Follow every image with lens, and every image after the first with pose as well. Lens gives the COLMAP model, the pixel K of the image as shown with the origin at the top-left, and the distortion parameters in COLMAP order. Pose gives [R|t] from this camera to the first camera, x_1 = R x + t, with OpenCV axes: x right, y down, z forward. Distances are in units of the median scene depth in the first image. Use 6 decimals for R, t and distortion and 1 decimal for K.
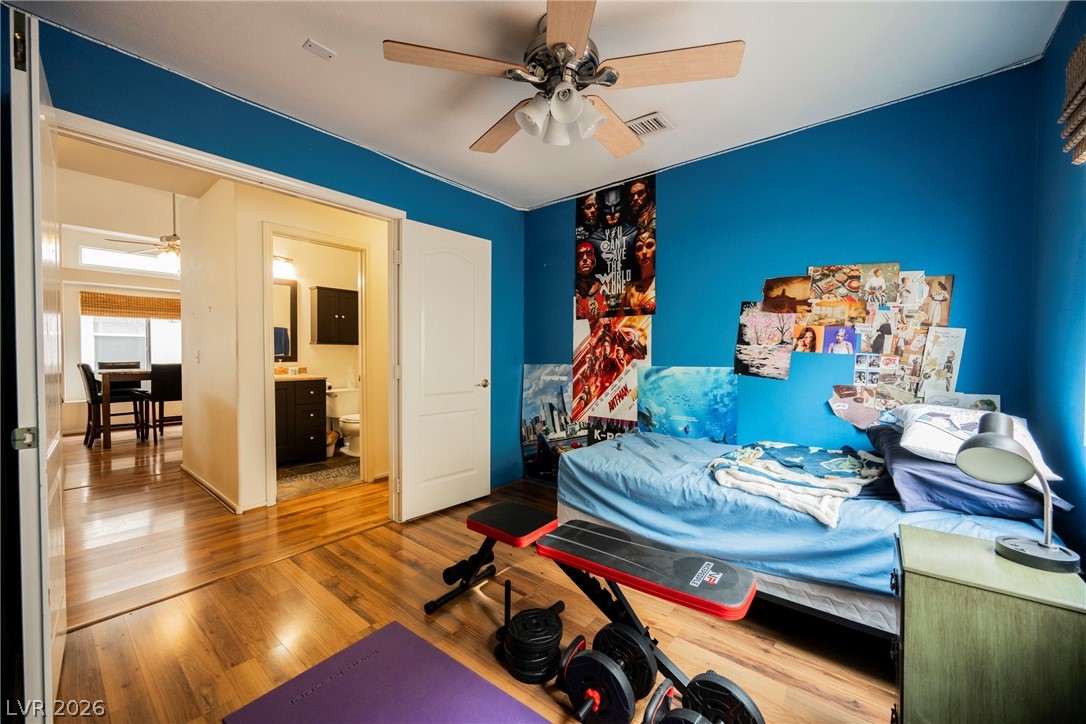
lens RADIAL K [[426.3, 0, 542.7], [0, 426.3, 360.4], [0, 0, 1]] dist [0.000370, -0.001058]
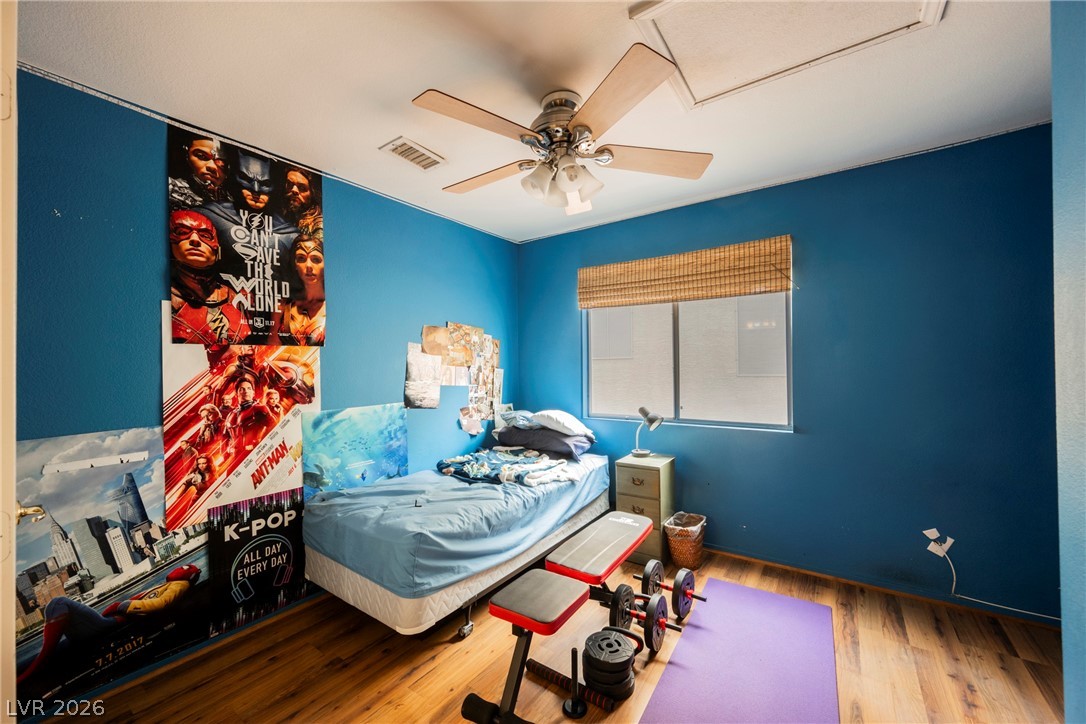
lens RADIAL K [[426.3, 0, 542.2], [0, 426.3, 362.6], [0, 0, 1]] dist [0.000370, -0.001058]
pose [[-0.086263, 0.007624, 0.996243, -0.550200], [0.033751, 0.999419, -0.004726, -0.056291], [-0.995701, 0.033217, -0.086470, 0.621659]]
